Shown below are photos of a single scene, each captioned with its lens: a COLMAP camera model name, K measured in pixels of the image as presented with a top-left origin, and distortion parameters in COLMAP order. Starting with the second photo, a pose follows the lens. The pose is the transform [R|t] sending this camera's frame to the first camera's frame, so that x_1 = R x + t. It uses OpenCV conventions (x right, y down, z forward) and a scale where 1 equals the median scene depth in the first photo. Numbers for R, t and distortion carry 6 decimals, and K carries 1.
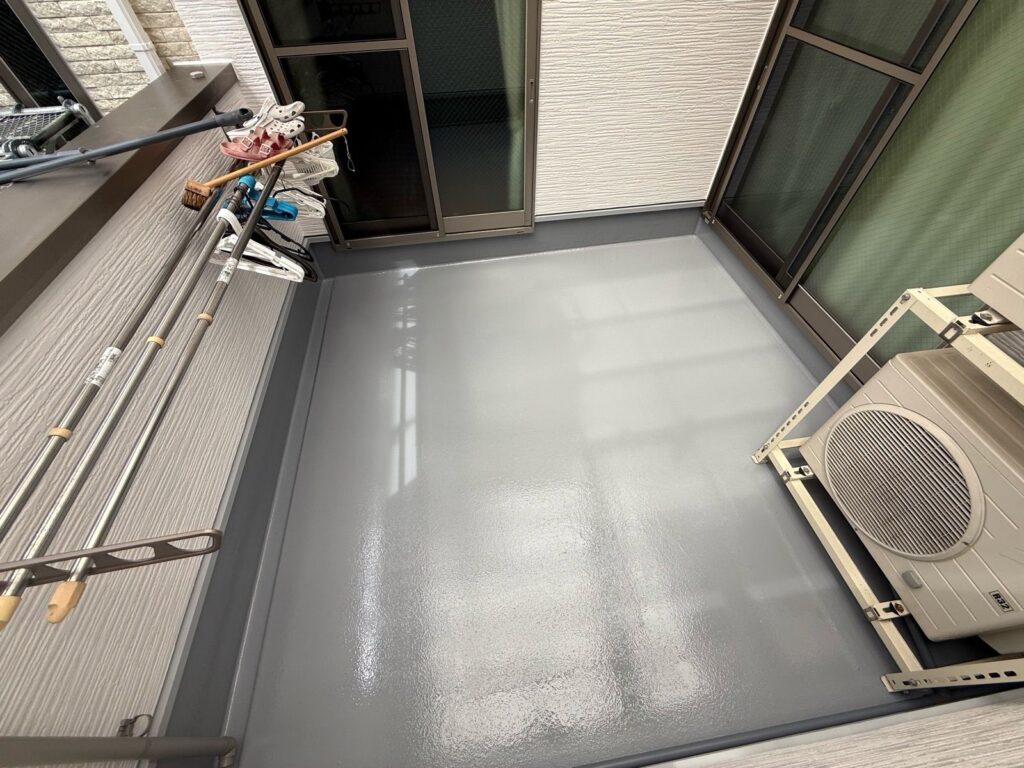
lens RADIAL K [[410.6, 0, 514.2], [0, 410.6, 379.9], [0, 0, 1]] dist [0.001647, 0.000126]
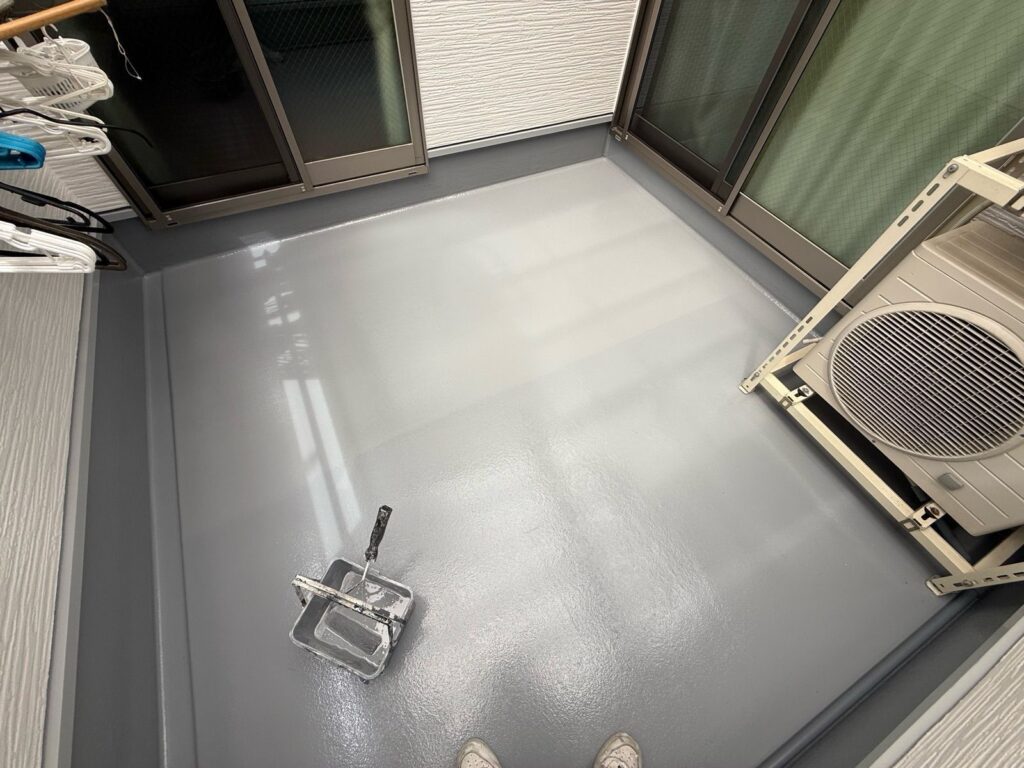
lens RADIAL K [[410.6, 0, 514.2], [0, 410.6, 379.9], [0, 0, 1]] dist [0.001647, 0.000126]
pose [[0.947441, -0.225849, 0.226599, -0.079042], [0.203619, 0.971985, 0.117409, -0.031177], [-0.246768, -0.065099, 0.966886, 0.186816]]
